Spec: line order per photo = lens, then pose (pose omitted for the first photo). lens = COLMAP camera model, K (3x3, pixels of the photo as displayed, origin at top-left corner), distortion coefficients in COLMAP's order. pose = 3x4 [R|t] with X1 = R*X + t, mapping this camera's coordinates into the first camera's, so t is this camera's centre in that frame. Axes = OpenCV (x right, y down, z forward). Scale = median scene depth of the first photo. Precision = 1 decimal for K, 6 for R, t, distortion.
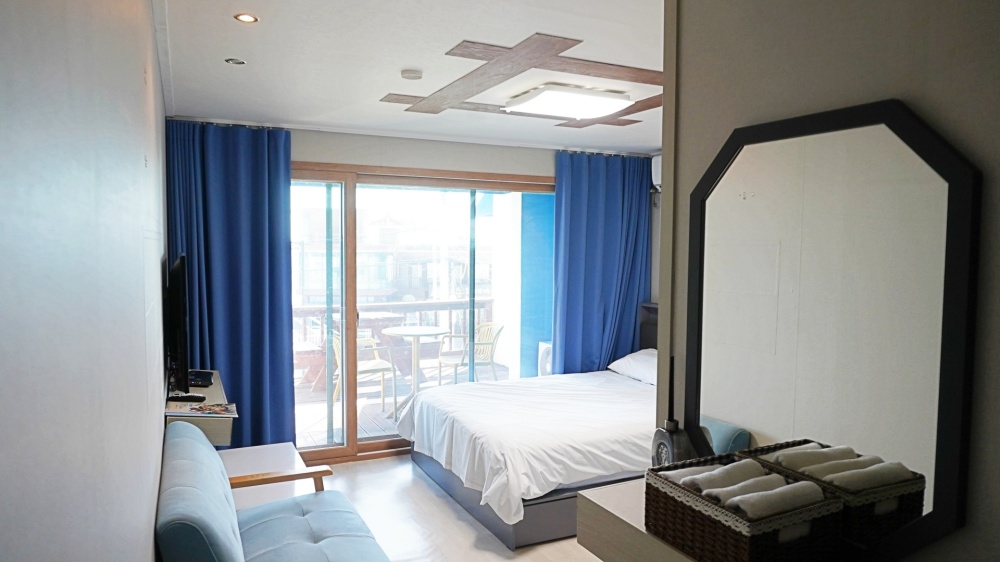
lens RADIAL K [[667.5, 0, 502.1], [0, 667.5, 277.0], [0, 0, 1]] dist [-0.036966, 0.000265]
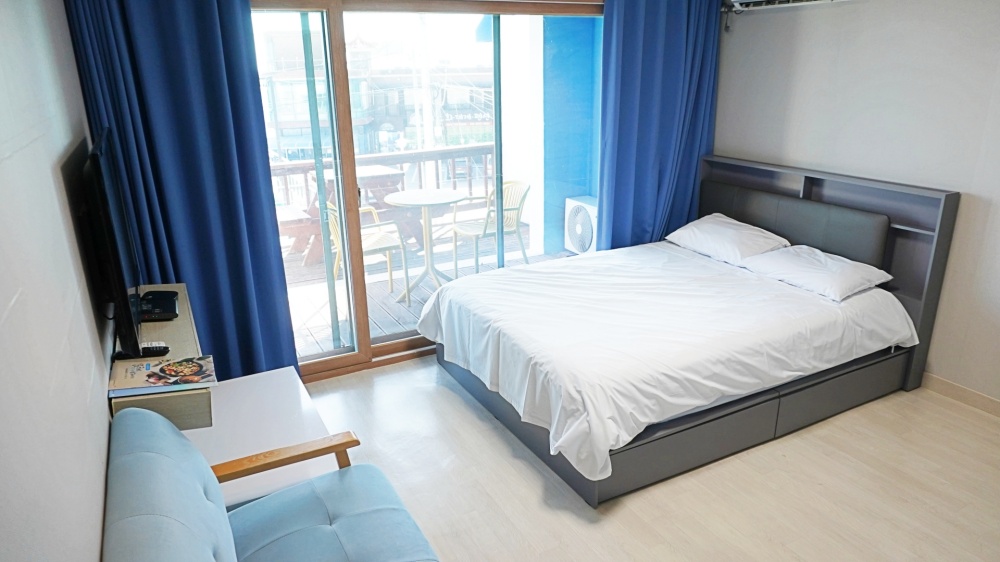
lens RADIAL K [[667.5, 0, 502.1], [0, 667.5, 277.0], [0, 0, 1]] dist [-0.036966, 0.000265]
pose [[0.999047, -0.036367, 0.024130, -0.085927], [0.028888, 0.965444, 0.259006, -0.050082], [-0.032715, -0.258062, 0.965574, 0.261884]]
